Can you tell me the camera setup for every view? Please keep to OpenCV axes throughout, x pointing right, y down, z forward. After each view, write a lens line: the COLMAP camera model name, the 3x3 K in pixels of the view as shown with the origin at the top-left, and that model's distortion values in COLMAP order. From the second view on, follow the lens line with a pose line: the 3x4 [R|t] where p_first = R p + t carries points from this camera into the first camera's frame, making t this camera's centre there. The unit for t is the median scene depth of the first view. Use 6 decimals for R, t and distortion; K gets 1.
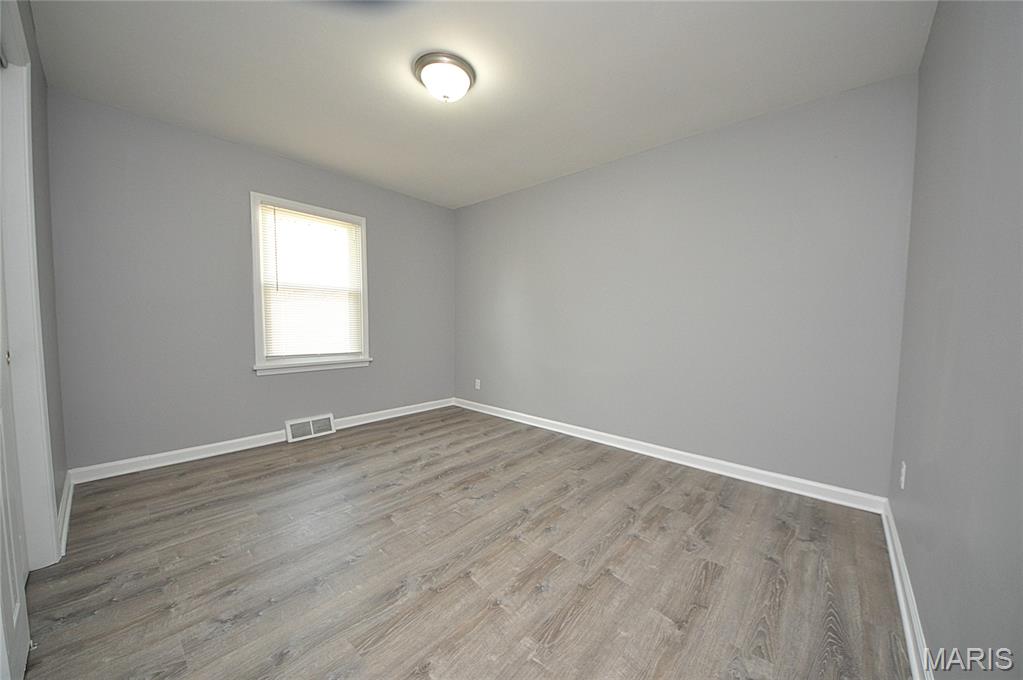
lens RADIAL K [[362.4, 0, 517.2], [0, 362.4, 343.9], [0, 0, 1]] dist [0.049356, -0.030592]
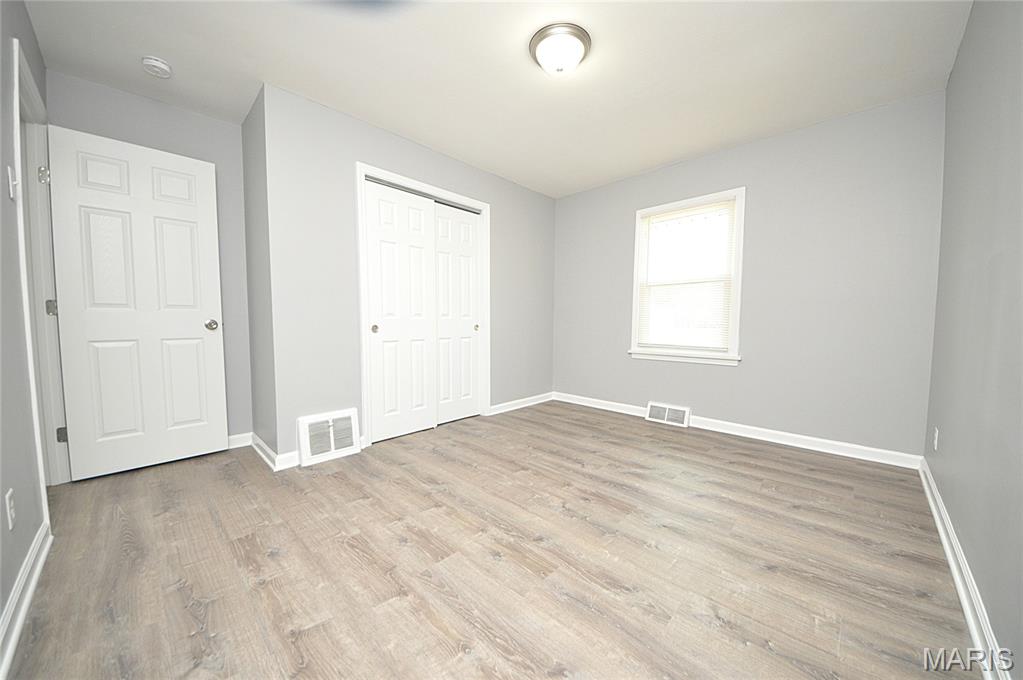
lens RADIAL K [[362.4, 0, 517.2], [0, 362.4, 343.9], [0, 0, 1]] dist [0.049356, -0.030592]
pose [[-0.047468, 0.048990, -0.997671, 0.559324], [-0.066409, 0.996432, 0.052089, 0.000077], [0.996663, 0.068727, -0.044046, 0.677473]]
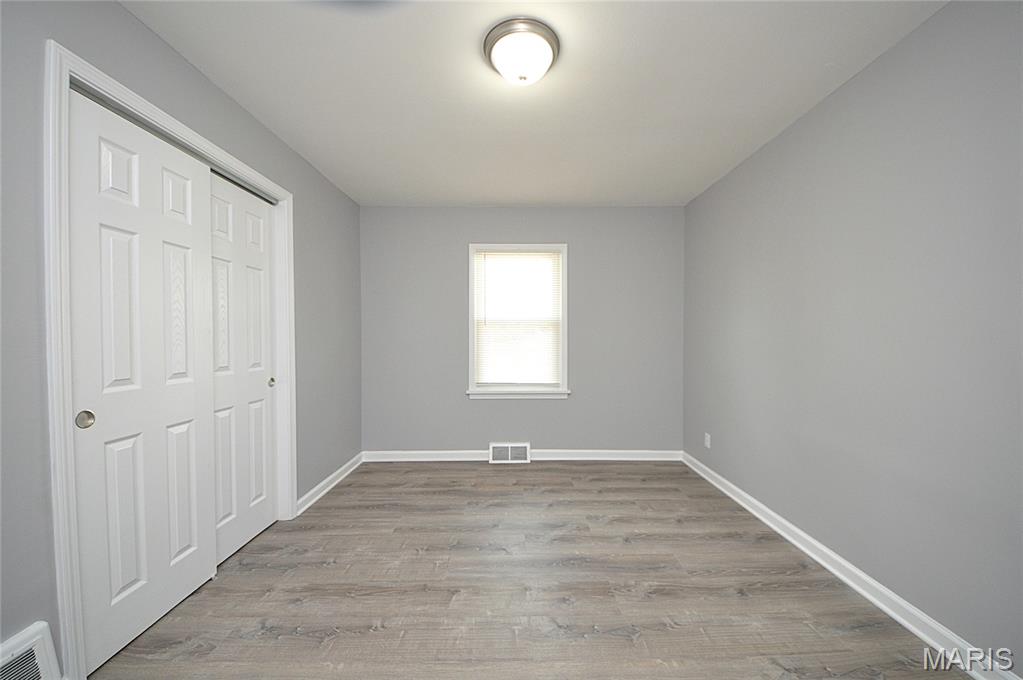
lens RADIAL K [[366.6, 0, 517.8], [0, 366.6, 343.5], [0, 0, 1]] dist [0.045103, -0.032140]
pose [[0.664068, 0.000668, -0.747672, 0.269469], [-0.037290, 0.998785, -0.032227, -0.058492], [0.746742, 0.049282, 0.663286, 0.342770]]
